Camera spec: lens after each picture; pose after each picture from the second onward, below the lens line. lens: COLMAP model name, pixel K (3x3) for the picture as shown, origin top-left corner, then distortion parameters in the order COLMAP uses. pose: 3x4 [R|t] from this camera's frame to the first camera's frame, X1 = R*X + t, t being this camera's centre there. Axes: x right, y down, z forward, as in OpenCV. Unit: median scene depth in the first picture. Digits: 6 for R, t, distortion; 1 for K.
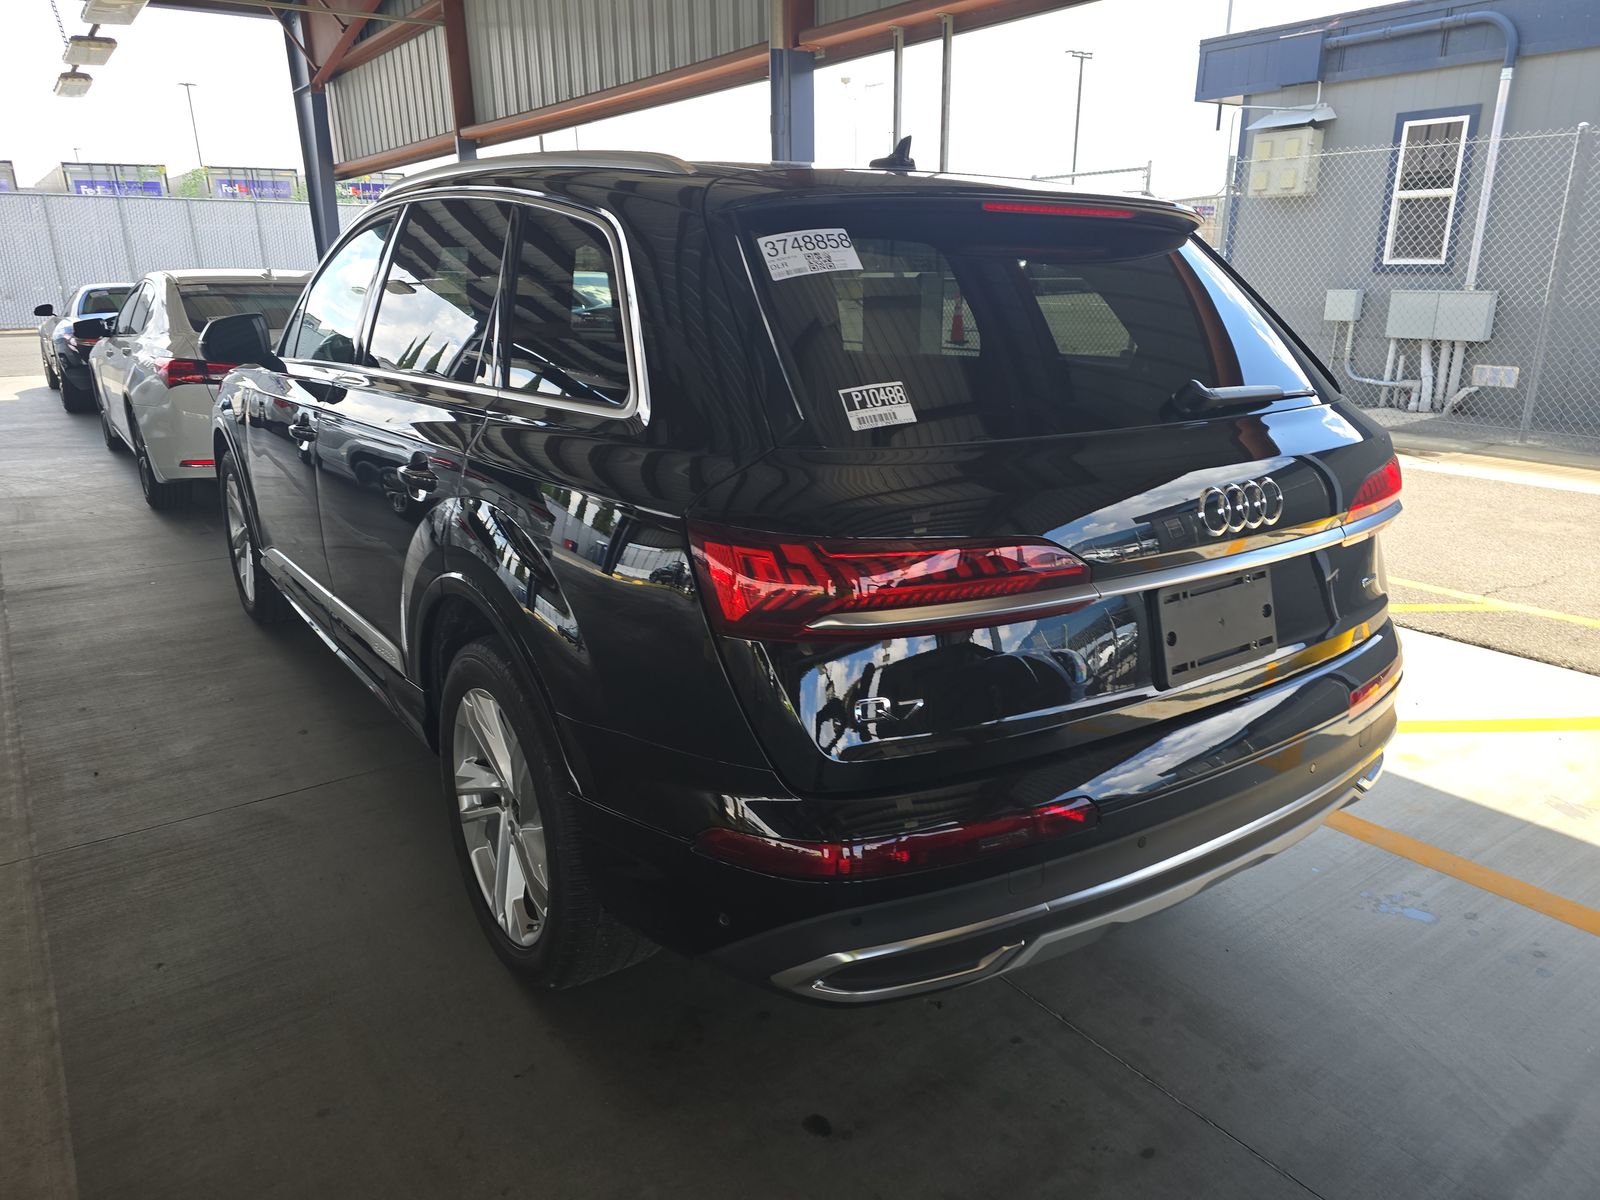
lens RADIAL K [[1079.4, 0, 800.7], [0, 1079.4, 605.4], [0, 0, 1]] dist [0.027458, -0.021534]
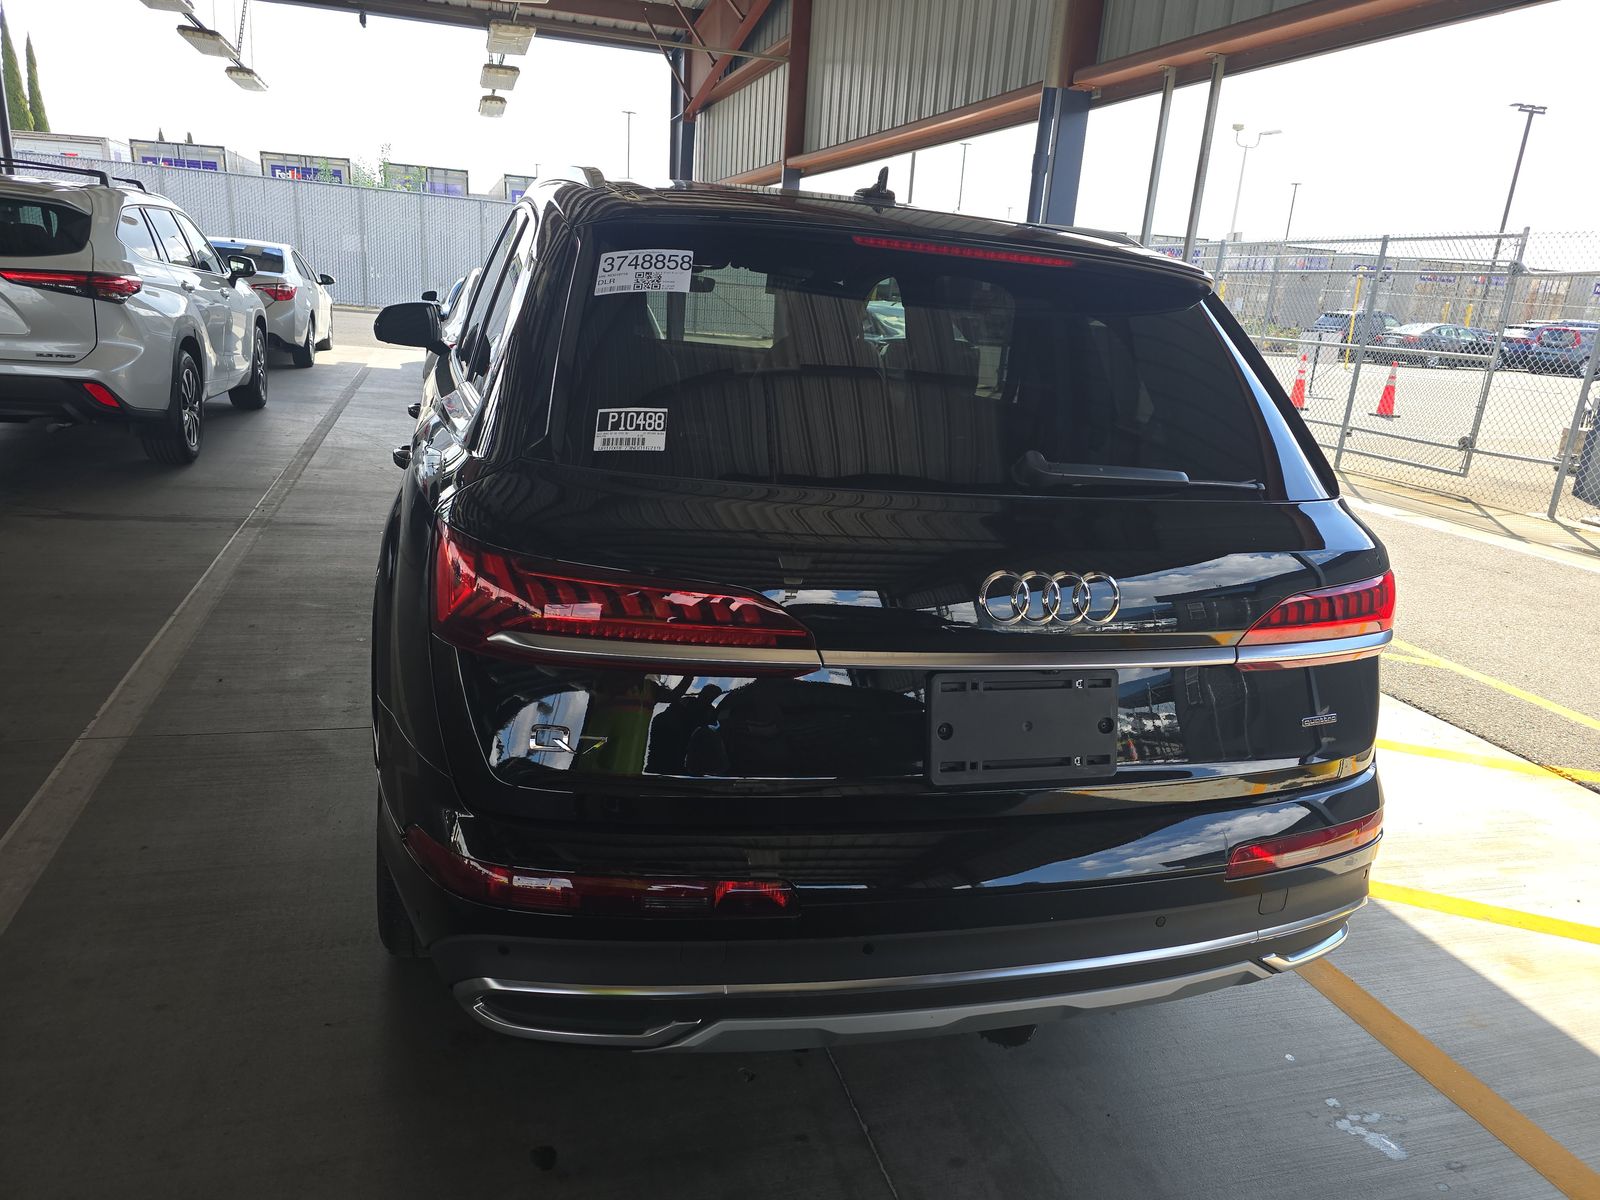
lens RADIAL K [[1079.4, 0, 803.6], [0, 1079.4, 603.0], [0, 0, 1]] dist [0.027458, -0.021534]
pose [[0.943749, 0.163353, -0.287495, 0.136830], [-0.172652, 0.984957, -0.007114, -0.013568], [0.282008, 0.056351, 0.957756, 0.033198]]
